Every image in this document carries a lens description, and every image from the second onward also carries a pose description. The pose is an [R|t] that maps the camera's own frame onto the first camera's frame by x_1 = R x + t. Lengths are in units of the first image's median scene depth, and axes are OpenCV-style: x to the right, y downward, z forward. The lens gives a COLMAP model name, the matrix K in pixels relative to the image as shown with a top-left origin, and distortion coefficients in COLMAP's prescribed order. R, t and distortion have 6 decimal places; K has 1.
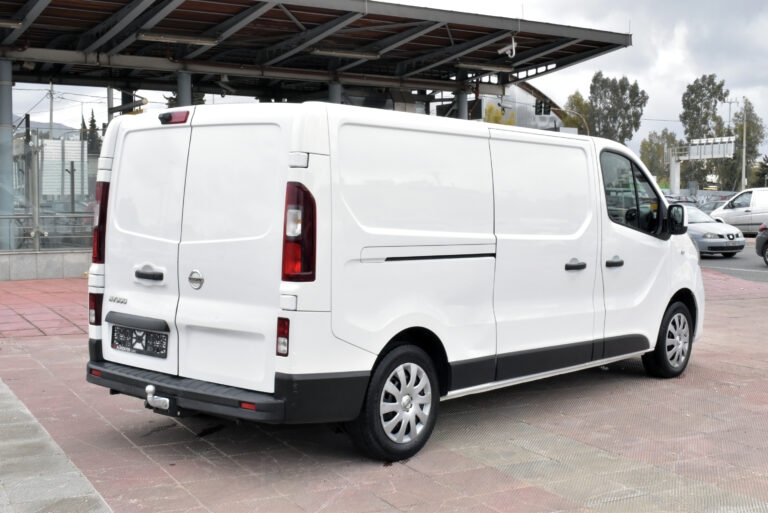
lens RADIAL K [[1001.7, 0, 380.1], [0, 1001.7, 259.2], [0, 0, 1]] dist [-0.031250, 0.000000]
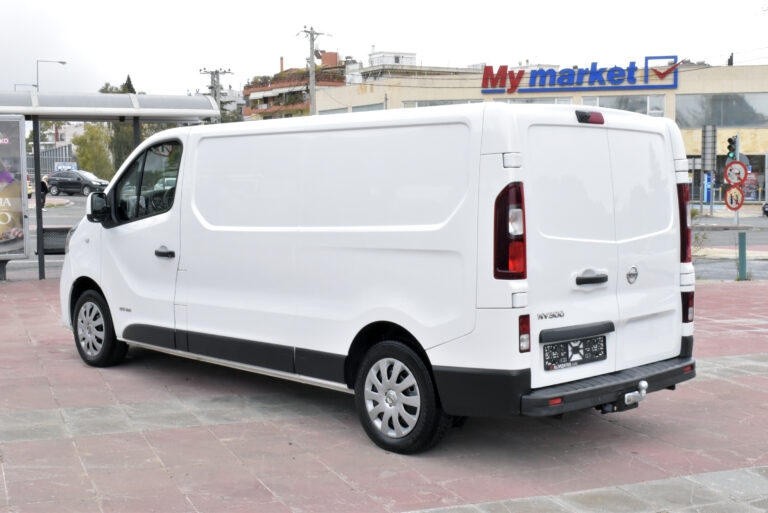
lens RADIAL K [[1001.7, 0, 383.8], [0, 1001.7, 257.5], [0, 0, 1]] dist [-0.031250, 0.000000]
pose [[0.104286, -0.084613, 0.990941, -1.194568], [0.059649, 0.995113, 0.078692, -0.092167], [-0.992757, 0.050902, 0.108823, 1.081377]]
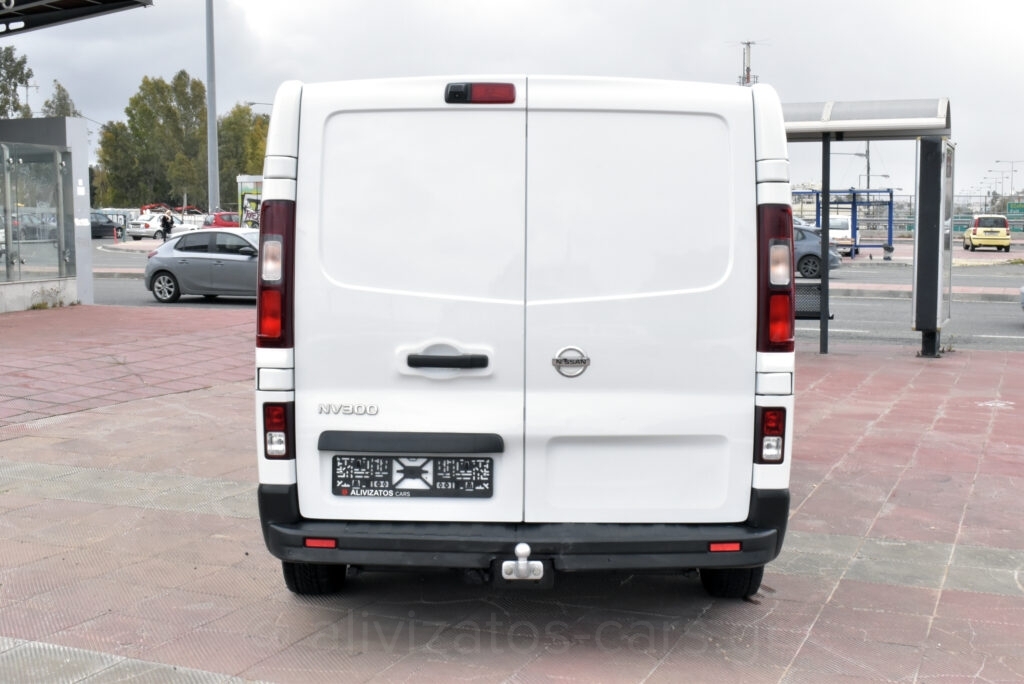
lens RADIAL K [[1335.6, 0, 510.5], [0, 1335.6, 337.4], [0, 0, 1]] dist [-0.031250, 0.000000]
pose [[0.767992, -0.061712, 0.637479, -0.692991], [0.042265, 0.998061, 0.045700, -0.031575], [-0.639063, -0.008154, 0.769111, 0.370373]]
